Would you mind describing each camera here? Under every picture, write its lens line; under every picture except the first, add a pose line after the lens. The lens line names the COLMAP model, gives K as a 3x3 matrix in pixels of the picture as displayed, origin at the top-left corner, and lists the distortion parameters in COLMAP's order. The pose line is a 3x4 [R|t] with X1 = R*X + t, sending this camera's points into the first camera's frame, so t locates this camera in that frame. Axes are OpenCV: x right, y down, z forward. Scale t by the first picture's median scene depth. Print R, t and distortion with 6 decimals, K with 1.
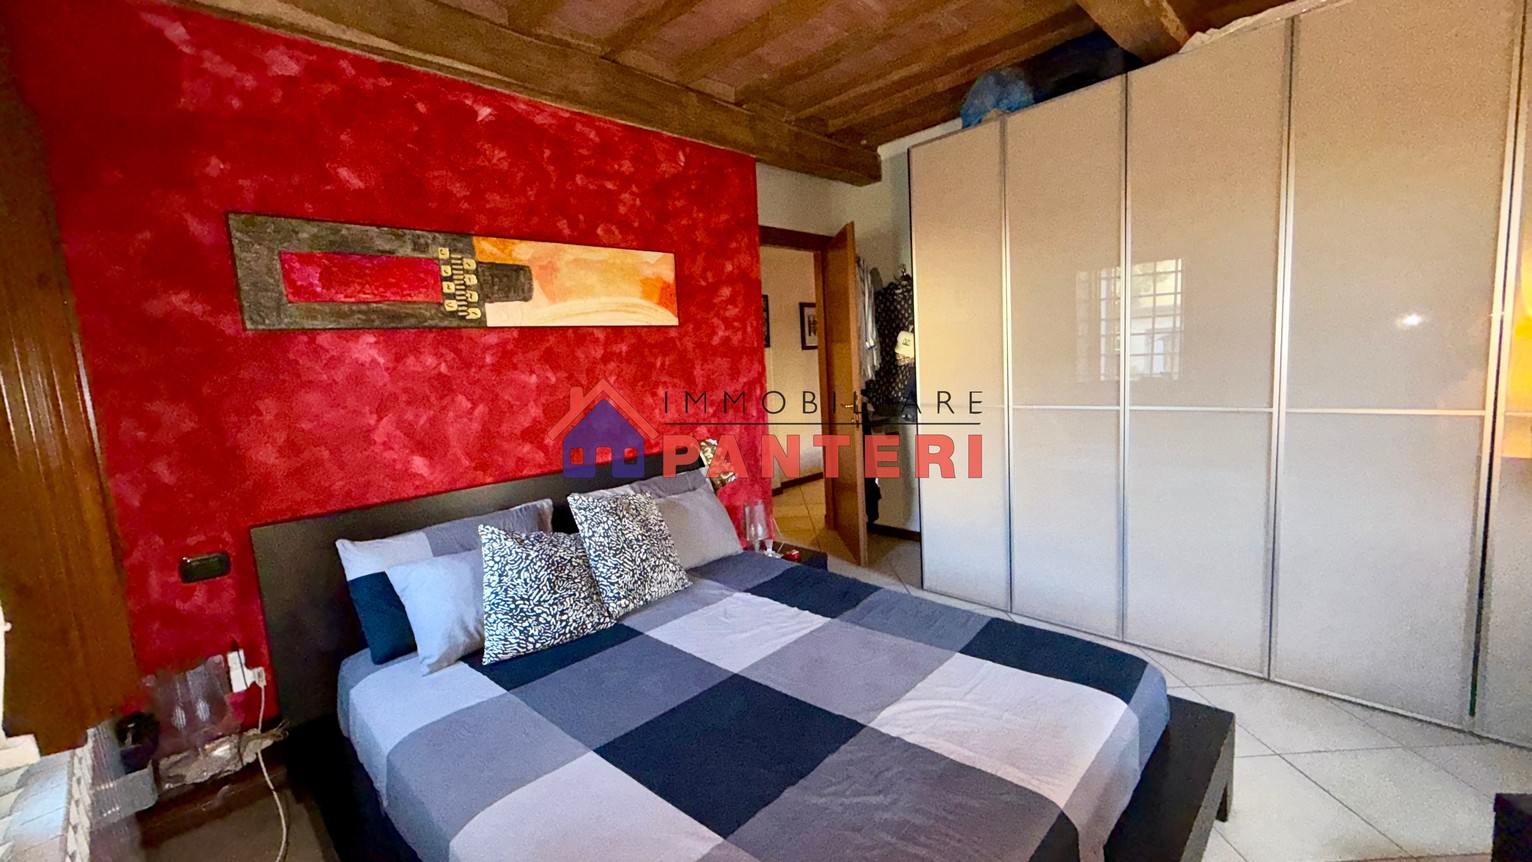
lens RADIAL K [[610.6, 0, 755.9], [0, 610.6, 435.4], [0, 0, 1]] dist [0.001891, -0.000516]
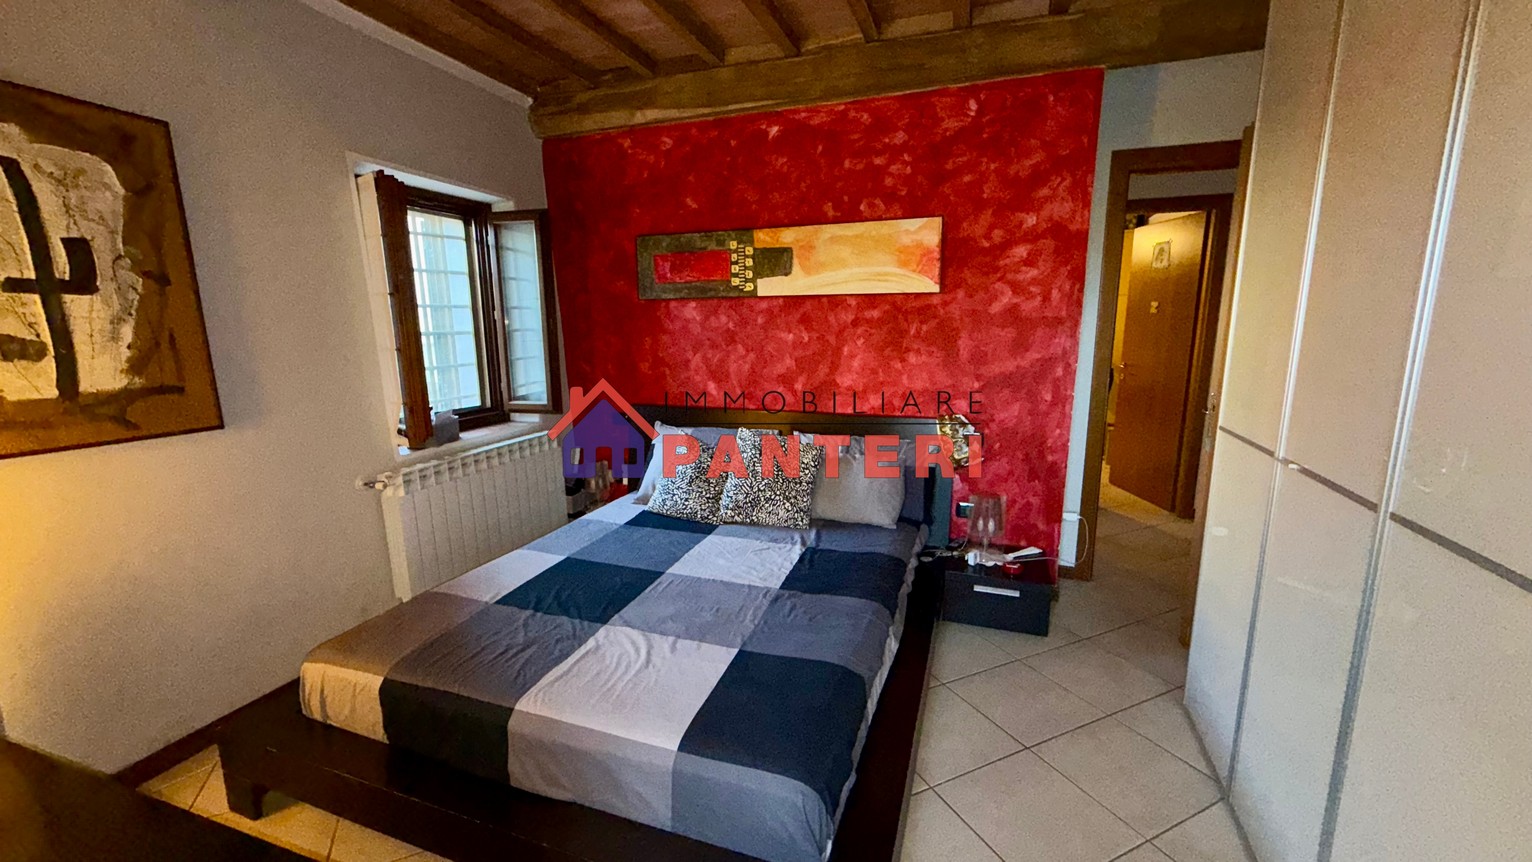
lens RADIAL K [[610.6, 0, 763.4], [0, 610.6, 434.0], [0, 0, 1]] dist [0.001891, -0.000516]
pose [[0.420007, 0.225967, -0.878939, 0.779276], [-0.129743, 0.973508, 0.188281, -0.126845], [0.898199, 0.034957, 0.438198, 0.391700]]
